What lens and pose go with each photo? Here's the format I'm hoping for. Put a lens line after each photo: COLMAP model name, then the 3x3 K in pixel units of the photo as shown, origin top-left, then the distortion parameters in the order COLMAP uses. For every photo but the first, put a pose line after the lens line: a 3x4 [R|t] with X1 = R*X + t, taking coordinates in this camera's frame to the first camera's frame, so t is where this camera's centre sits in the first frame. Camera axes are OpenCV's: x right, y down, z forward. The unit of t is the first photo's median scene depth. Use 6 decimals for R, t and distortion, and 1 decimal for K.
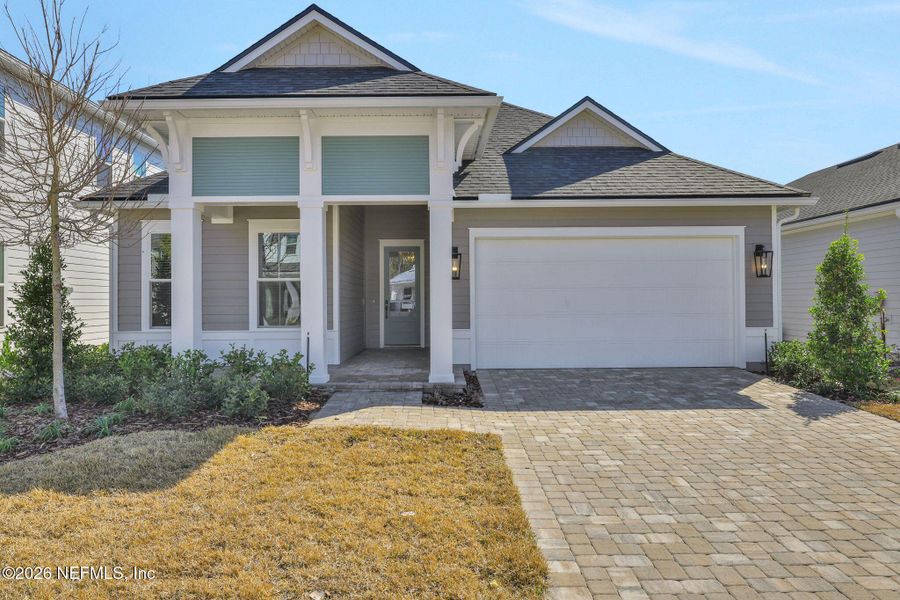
lens RADIAL K [[608.9, 0, 448.6], [0, 608.9, 290.3], [0, 0, 1]] dist [0.000534, -0.000321]
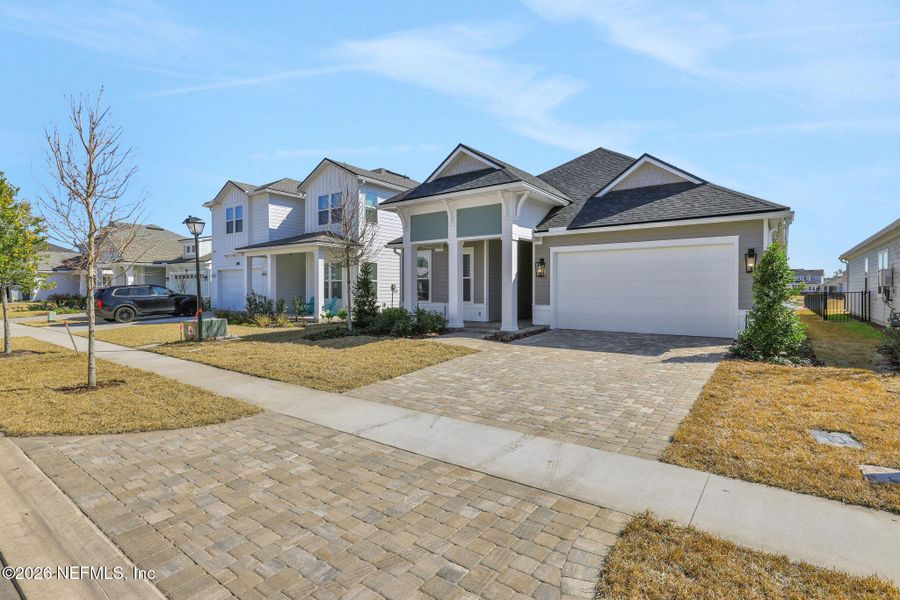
lens RADIAL K [[423.3, 0, 435.6], [0, 423.3, 291.0], [0, 0, 1]] dist [-0.001325, -0.000631]
pose [[0.798020, 0.008310, -0.602573, 0.529550], [0.004687, 0.999789, 0.019996, -0.002551], [0.602612, -0.018781, 0.797813, -0.180557]]
